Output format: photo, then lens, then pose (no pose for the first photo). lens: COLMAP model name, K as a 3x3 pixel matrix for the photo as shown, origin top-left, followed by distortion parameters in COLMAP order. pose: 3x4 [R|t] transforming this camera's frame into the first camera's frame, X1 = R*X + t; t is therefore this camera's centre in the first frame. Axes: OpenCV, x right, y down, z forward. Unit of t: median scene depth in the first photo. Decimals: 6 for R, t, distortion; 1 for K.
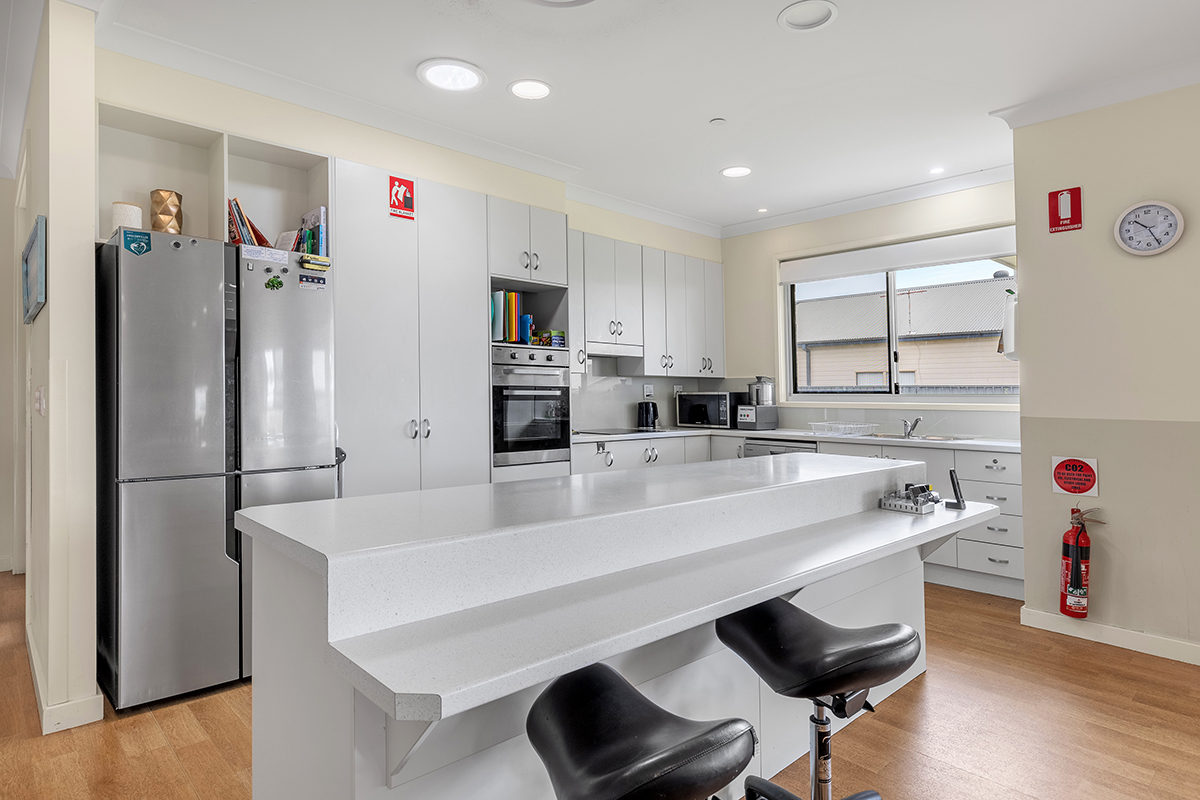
lens RADIAL K [[671.9, 0, 603.0], [0, 671.9, 395.1], [0, 0, 1]] dist [0.004716, -0.002449]
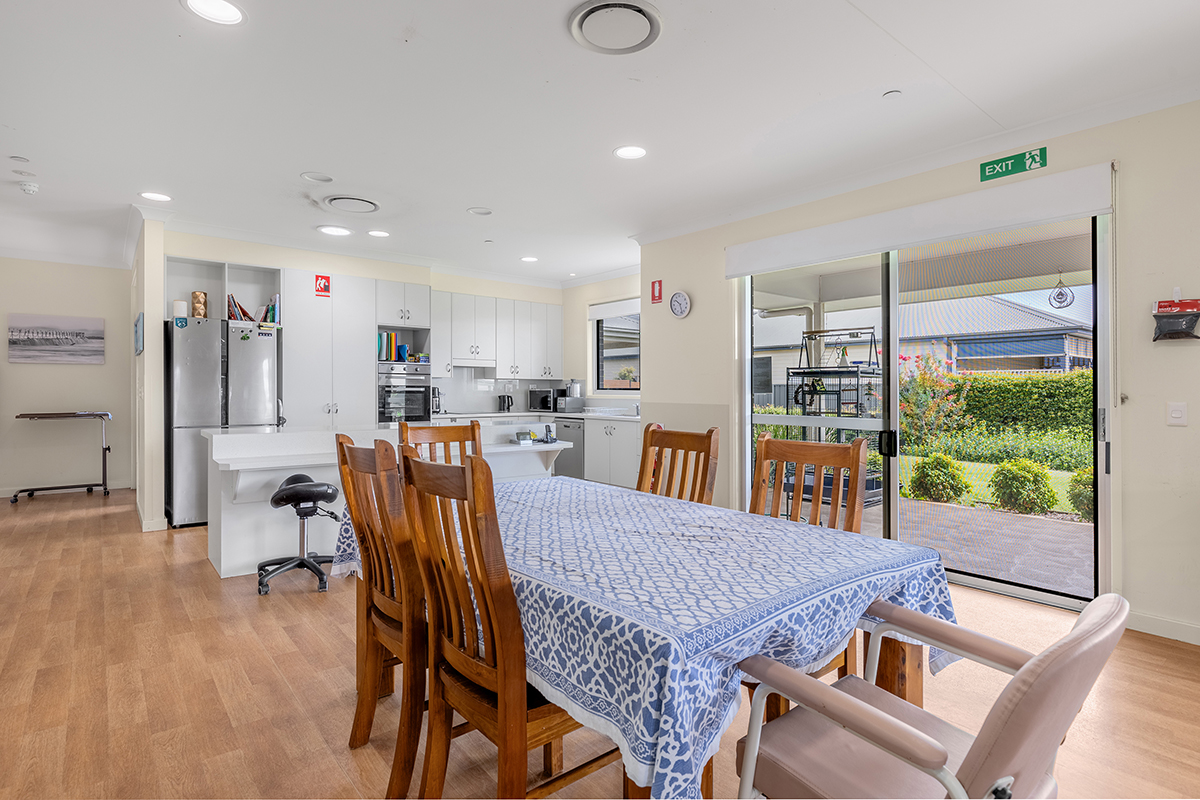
lens RADIAL K [[619.2, 0, 596.1], [0, 619.2, 397.2], [0, 0, 1]] dist [0.001127, 0.001180]
pose [[0.996857, 0.001674, -0.079201, 0.604603], [-0.000923, 0.999954, 0.009513, 0.001949], [0.079213, -0.009409, 0.996813, -0.677260]]
